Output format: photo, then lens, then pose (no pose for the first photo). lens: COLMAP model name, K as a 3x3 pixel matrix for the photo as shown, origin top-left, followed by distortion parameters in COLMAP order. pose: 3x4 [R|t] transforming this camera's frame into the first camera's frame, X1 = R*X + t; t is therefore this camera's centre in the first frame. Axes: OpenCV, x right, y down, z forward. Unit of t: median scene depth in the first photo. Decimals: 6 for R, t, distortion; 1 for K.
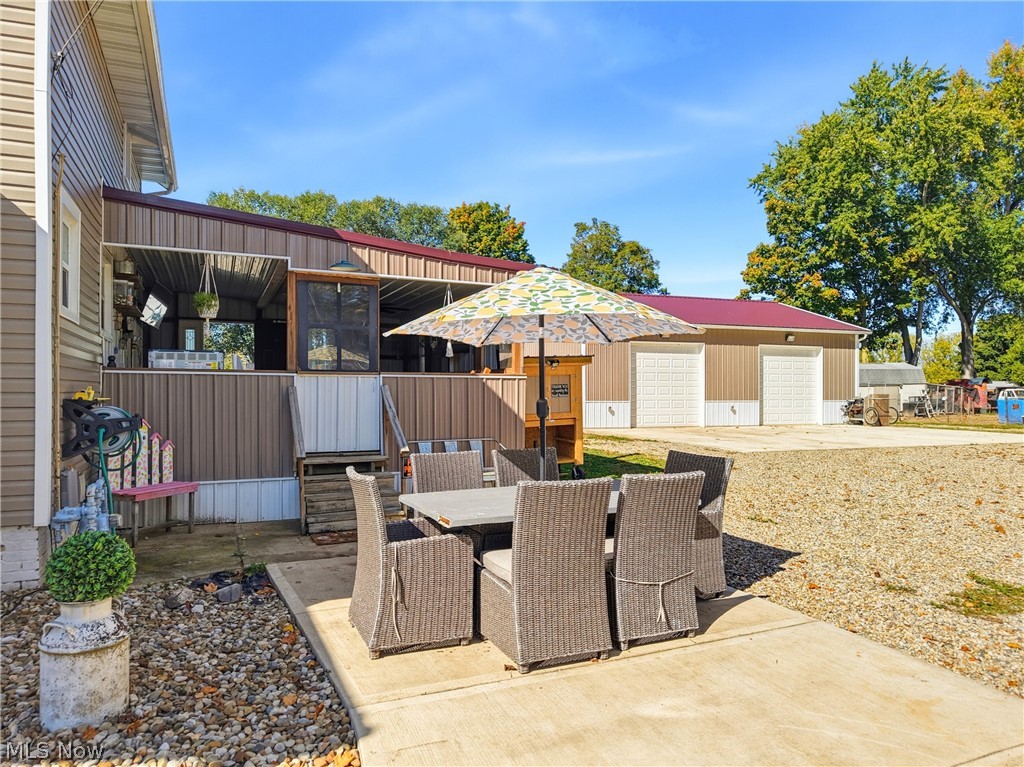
lens RADIAL K [[690.9, 0, 512.9], [0, 690.9, 392.7], [0, 0, 1]] dist [0.034849, -0.043338]
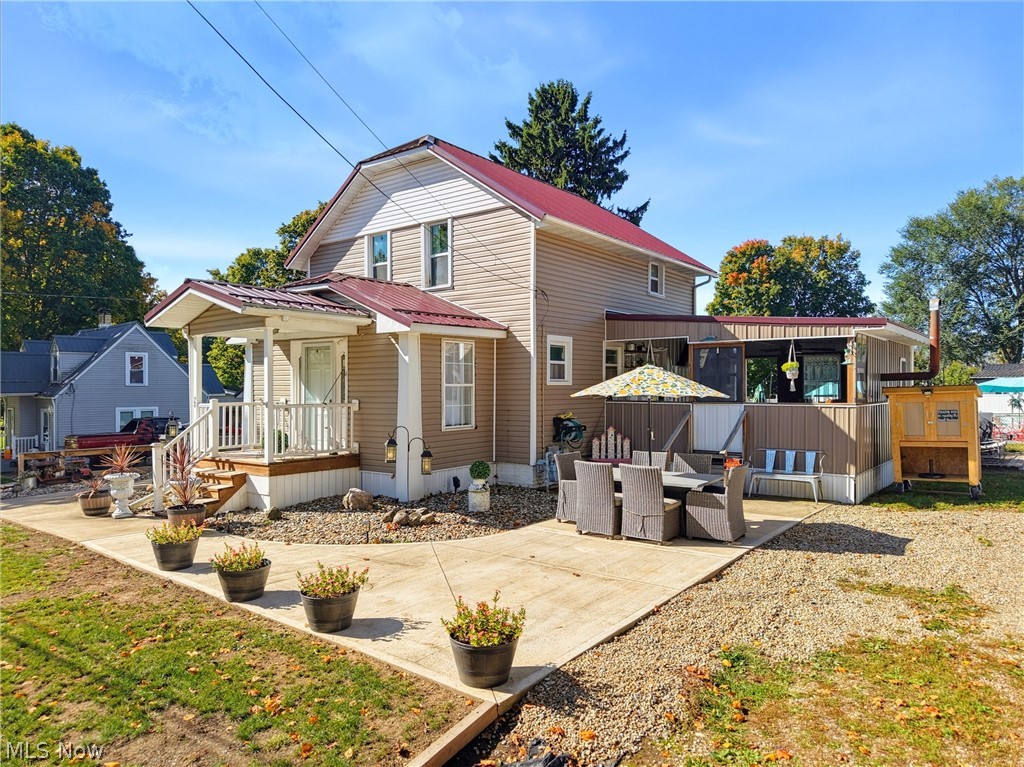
lens RADIAL K [[690.9, 0, 512.9], [0, 690.9, 392.7], [0, 0, 1]] dist [0.034849, -0.043338]
pose [[0.472958, 0.004738, -0.881072, 0.197124], [0.000653, 0.999983, 0.005728, -0.012713], [0.881085, -0.003284, 0.472947, -0.039995]]
